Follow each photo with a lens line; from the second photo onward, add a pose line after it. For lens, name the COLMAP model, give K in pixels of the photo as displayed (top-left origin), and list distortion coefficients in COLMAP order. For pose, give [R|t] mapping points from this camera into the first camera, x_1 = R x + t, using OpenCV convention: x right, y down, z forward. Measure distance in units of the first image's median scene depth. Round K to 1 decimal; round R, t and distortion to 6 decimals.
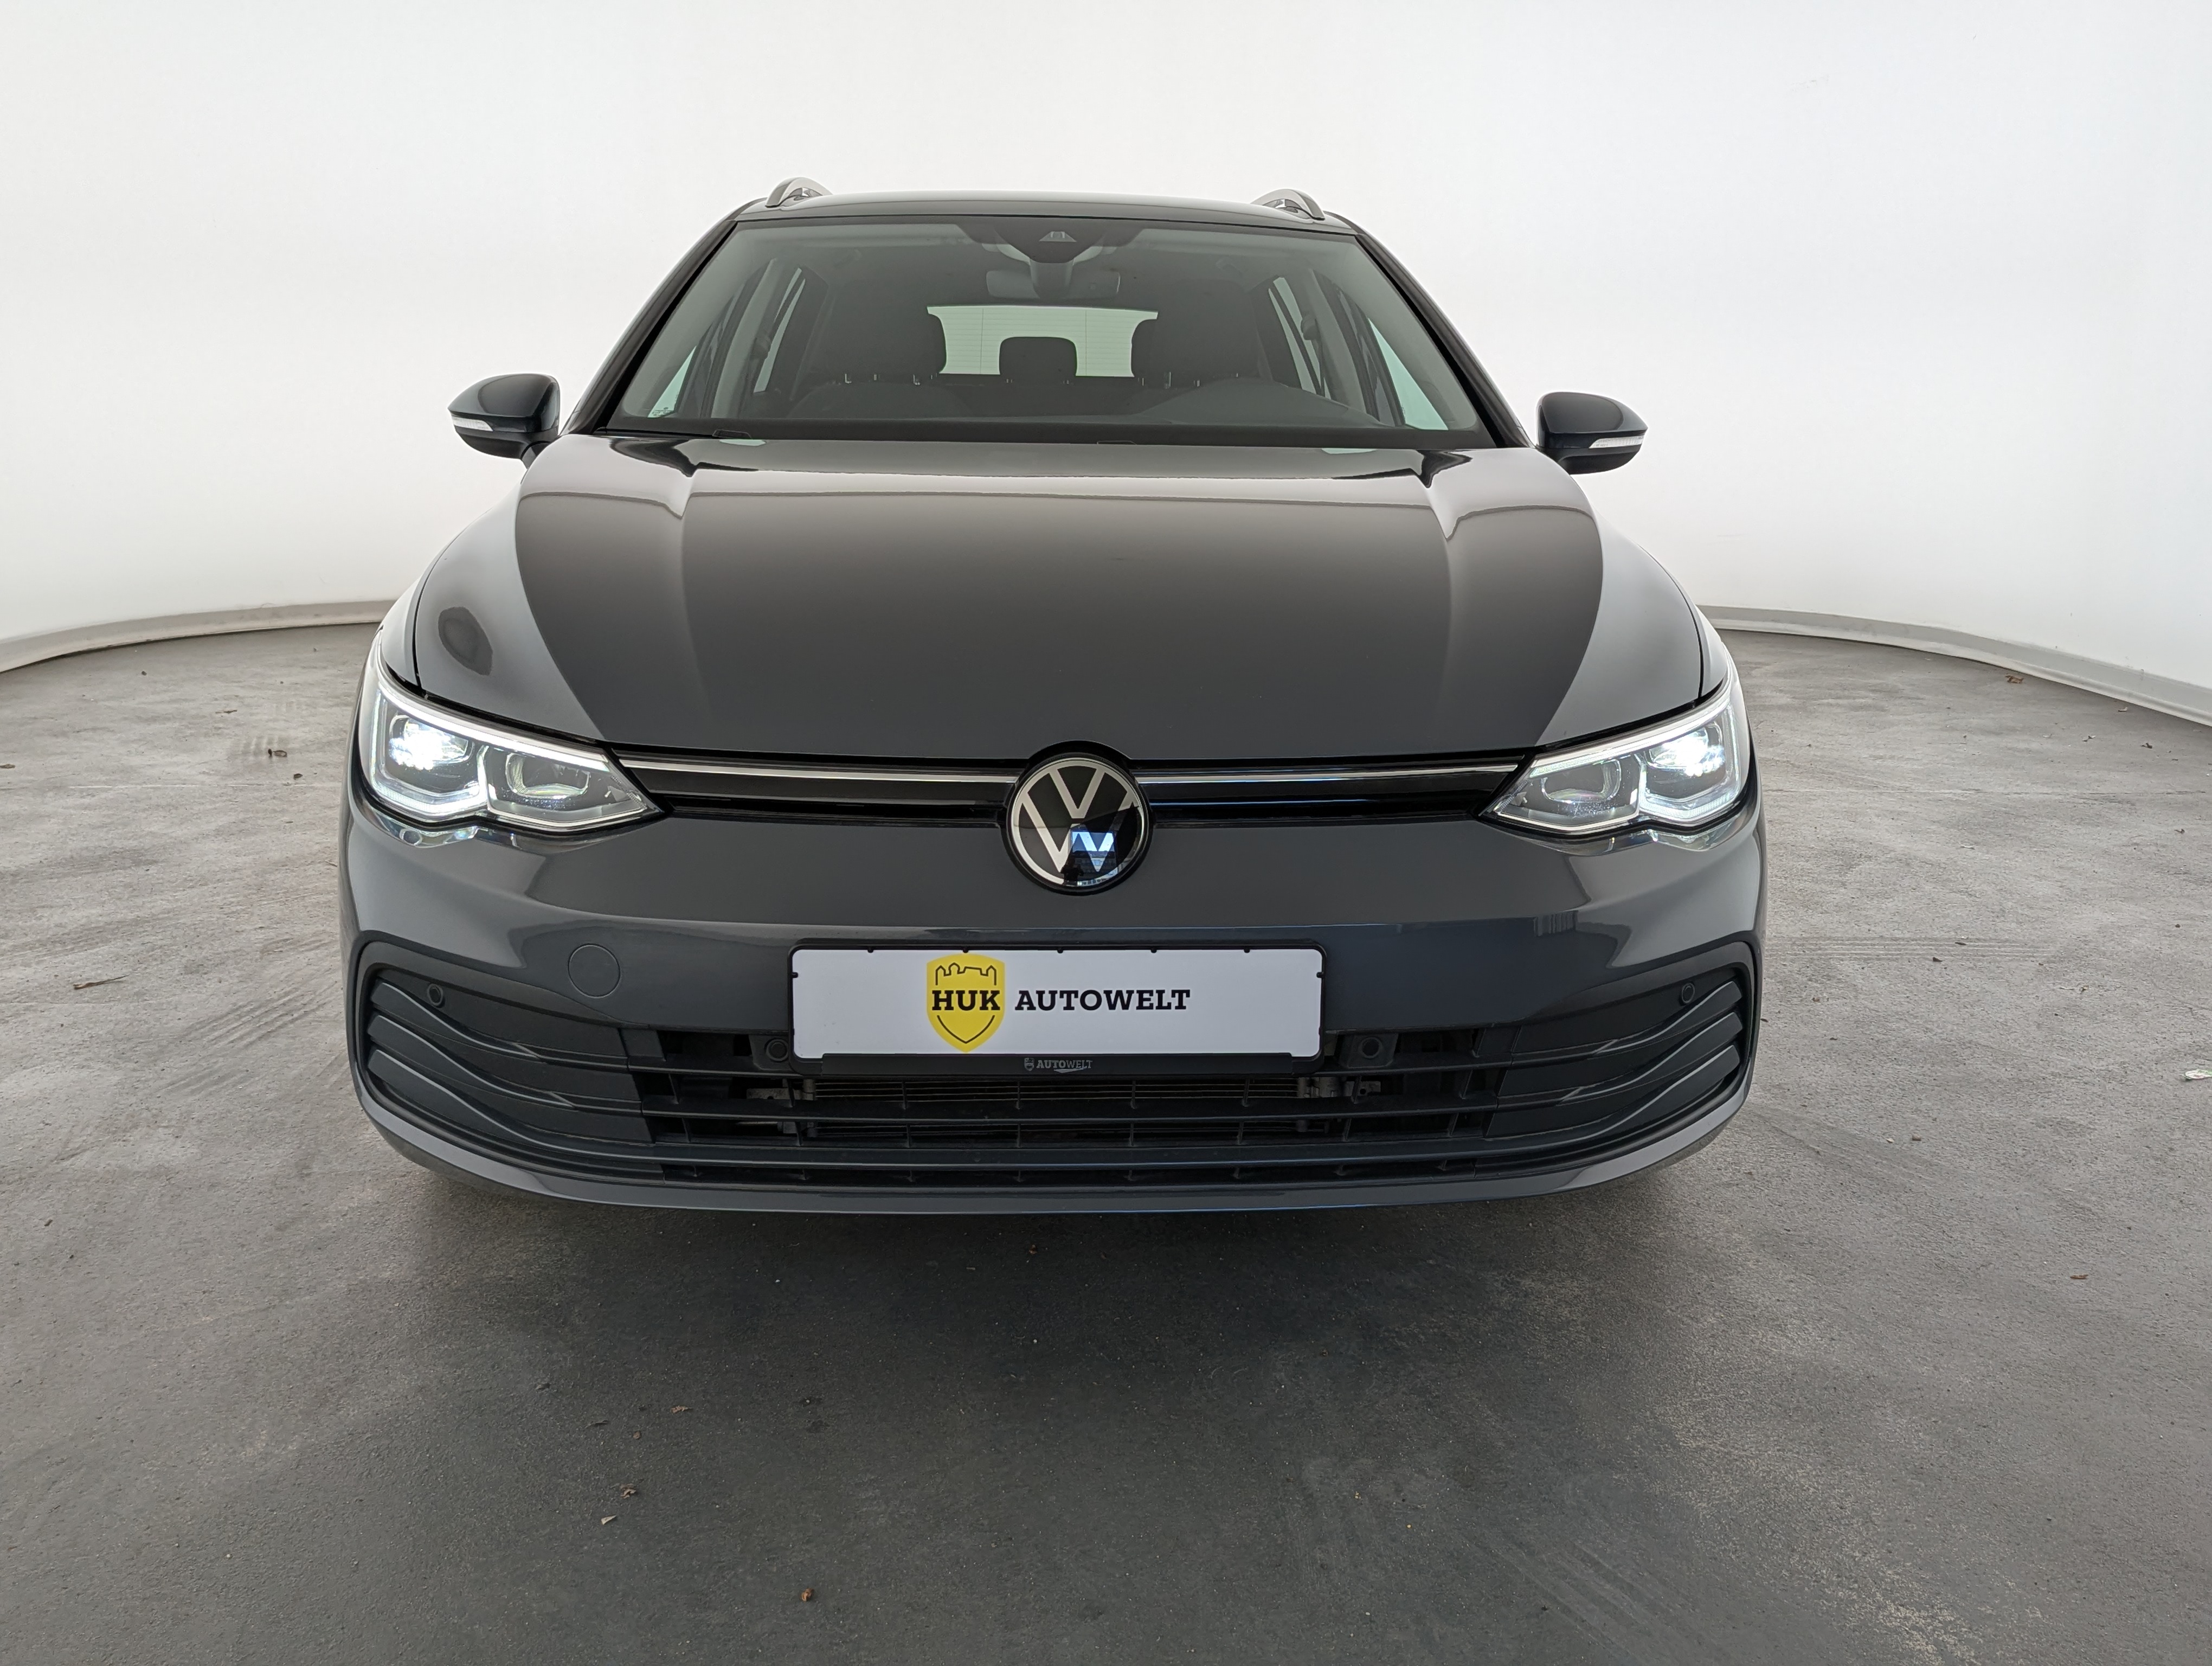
lens RADIAL K [[1576.2, 0, 1106.1], [0, 1576.2, 775.8], [0, 0, 1]] dist [0.007858, -0.001798]
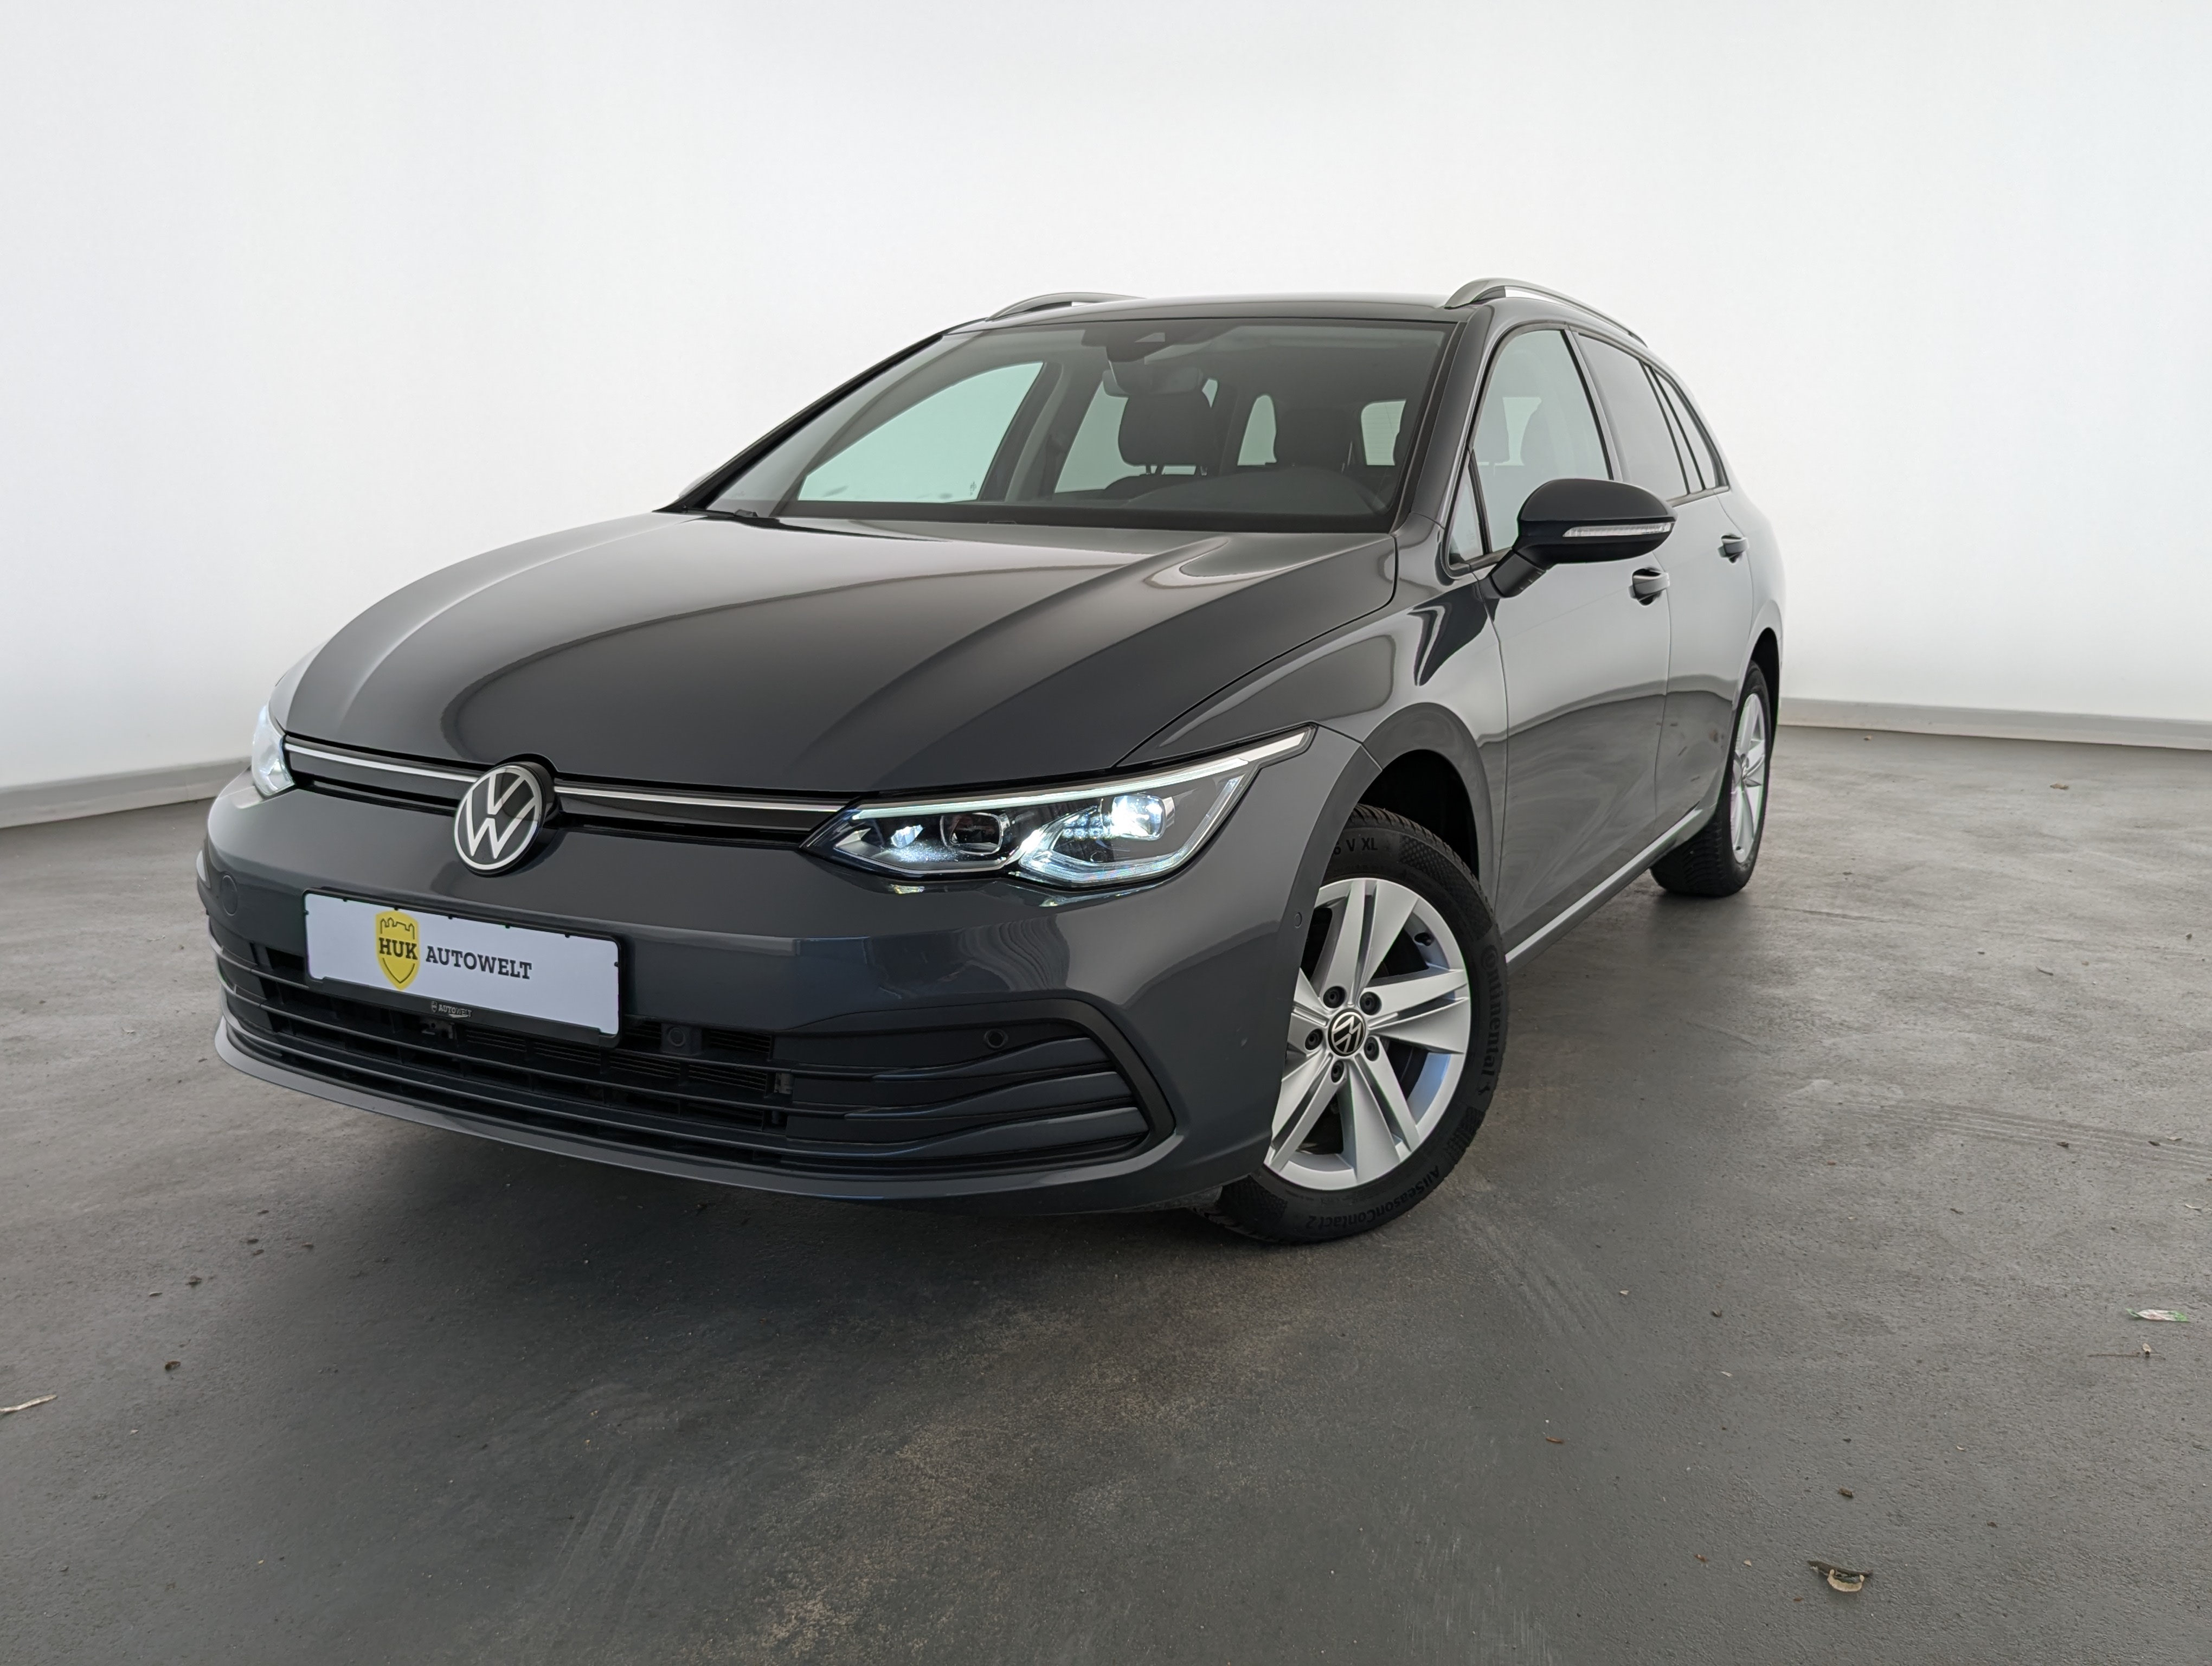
lens RADIAL K [[1536.4, 0, 1106.0], [0, 1536.4, 833.0], [0, 0, 1]] dist [0.016697, 0.001524]
pose [[0.915344, 0.098811, -0.390361, 0.898645], [-0.102990, 0.994629, 0.010269, -0.020217], [0.389279, 0.030803, 0.920605, 0.084583]]
